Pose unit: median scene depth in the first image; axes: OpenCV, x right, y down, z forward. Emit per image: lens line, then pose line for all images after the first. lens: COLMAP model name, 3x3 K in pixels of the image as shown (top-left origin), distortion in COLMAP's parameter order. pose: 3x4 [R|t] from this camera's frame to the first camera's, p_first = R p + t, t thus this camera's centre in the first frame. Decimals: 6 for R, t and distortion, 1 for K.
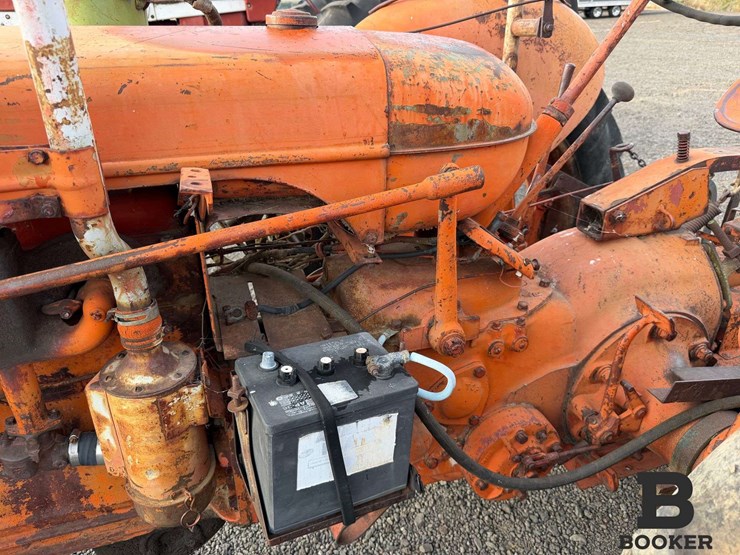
lens RADIAL K [[524.9, 0, 377.1], [0, 524.9, 275.2], [0, 0, 1]] dist [0.042893, -0.059105]
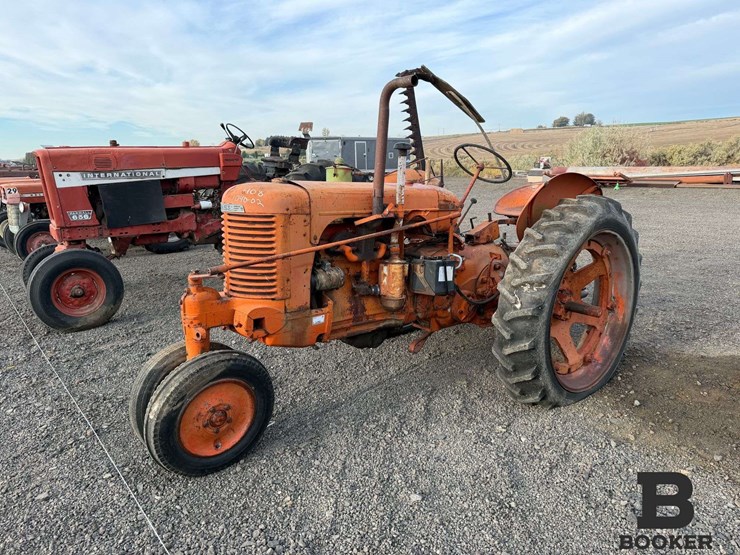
lens RADIAL K [[524.9, 0, 371.8], [0, 524.9, 277.9], [0, 0, 1]] dist [0.042893, -0.059105]
pose [[0.926027, -0.057613, 0.373036, -2.065008], [0.154366, 0.959663, -0.234985, 1.191132], [-0.344450, 0.275186, 0.897567, -2.443468]]
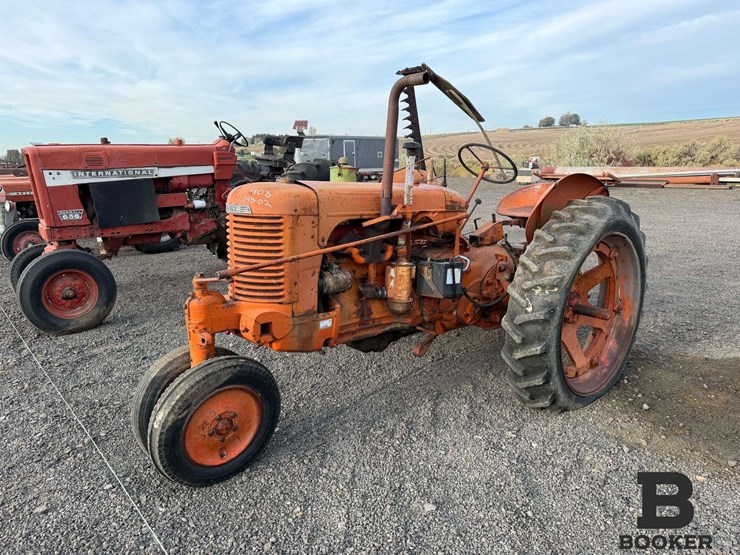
lens RADIAL K [[524.9, 0, 369.7], [0, 524.9, 279.1], [0, 0, 1]] dist [0.042893, -0.059105]
pose [[0.917852, -0.059184, 0.392485, -2.163297], [0.159383, 0.960556, -0.227882, 1.122847], [-0.363517, 0.271717, 0.891081, -2.315690]]
